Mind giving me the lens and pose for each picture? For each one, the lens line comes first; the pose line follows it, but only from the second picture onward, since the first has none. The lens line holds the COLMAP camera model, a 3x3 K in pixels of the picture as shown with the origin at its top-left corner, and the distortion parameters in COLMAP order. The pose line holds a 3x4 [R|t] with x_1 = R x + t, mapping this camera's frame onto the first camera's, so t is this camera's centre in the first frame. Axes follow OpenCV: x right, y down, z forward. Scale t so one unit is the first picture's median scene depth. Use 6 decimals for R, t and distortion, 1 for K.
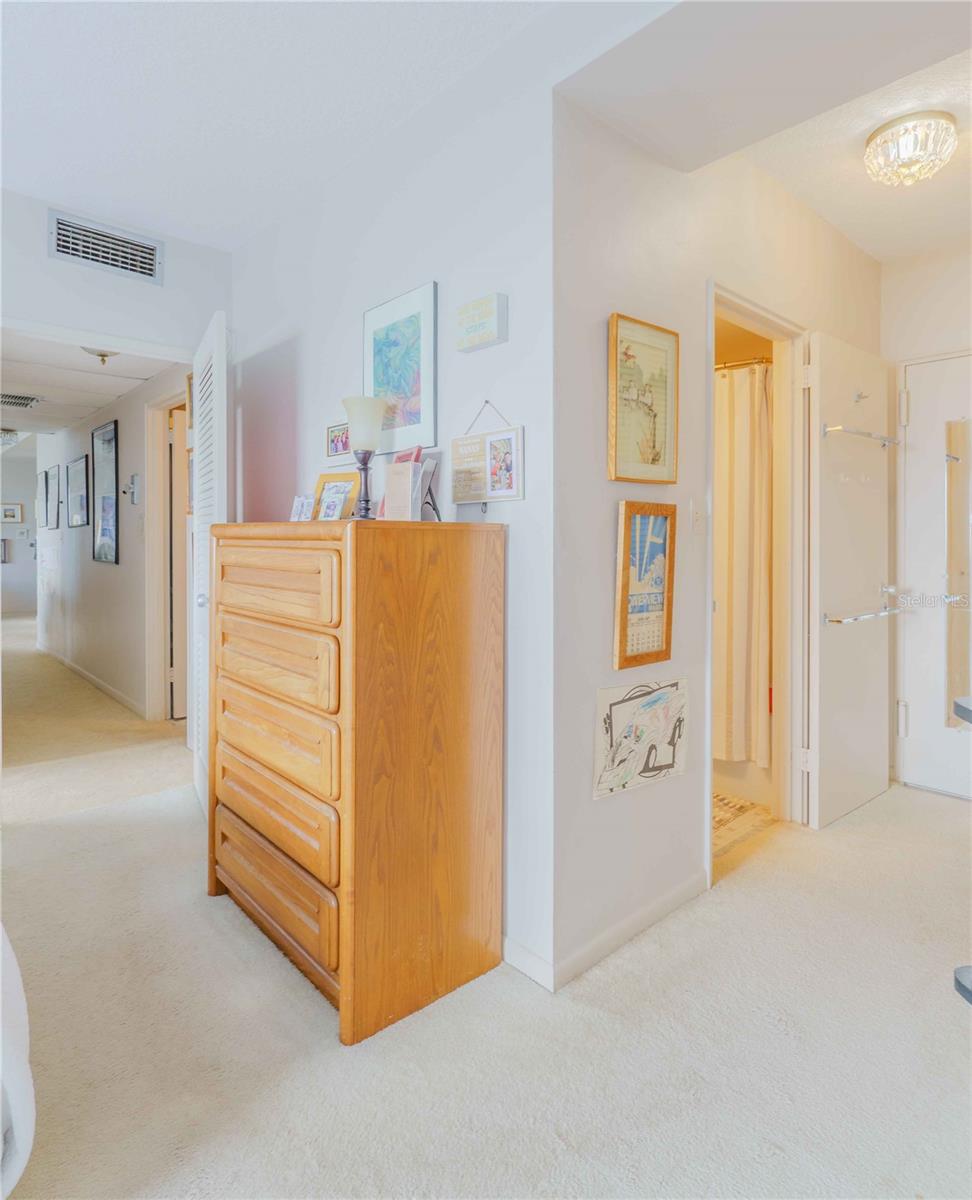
lens RADIAL K [[639.0, 0, 485.9], [0, 639.0, 599.4], [0, 0, 1]] dist [-0.000271, -0.000897]
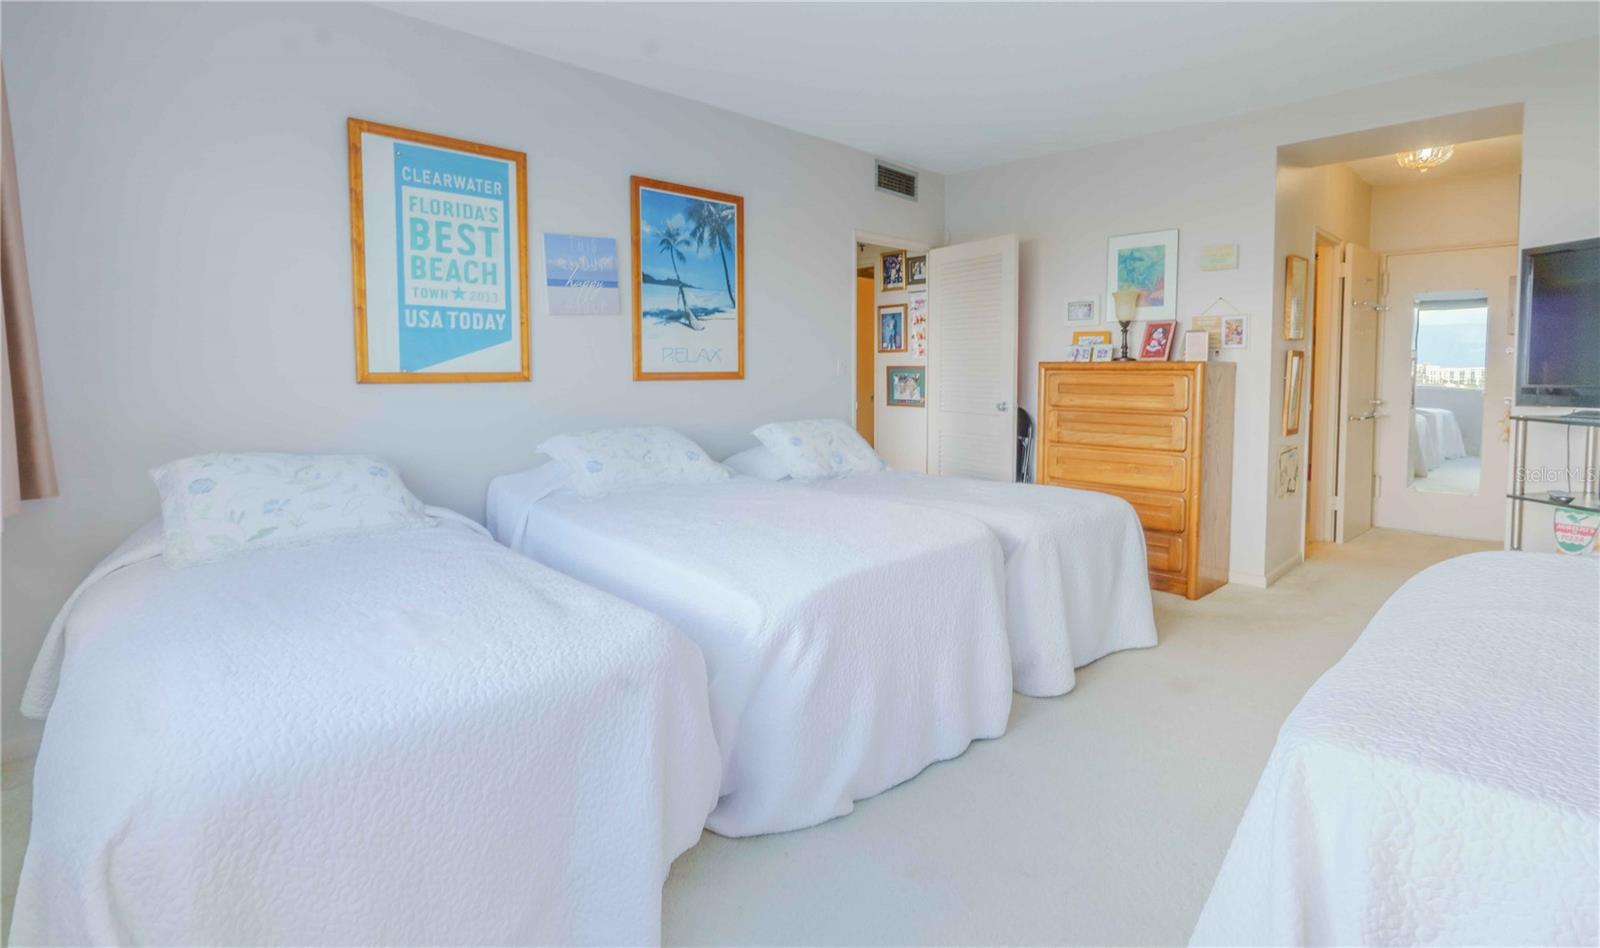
lens RADIAL K [[727.4, 0, 799.6], [0, 727.4, 474.8], [0, 0, 1]] dist [-0.000556, 0.000196]
pose [[0.999039, -0.009145, 0.042869, -1.228121], [0.007095, 0.998835, 0.047722, 0.098521], [-0.043255, -0.047372, 0.997940, -1.044956]]
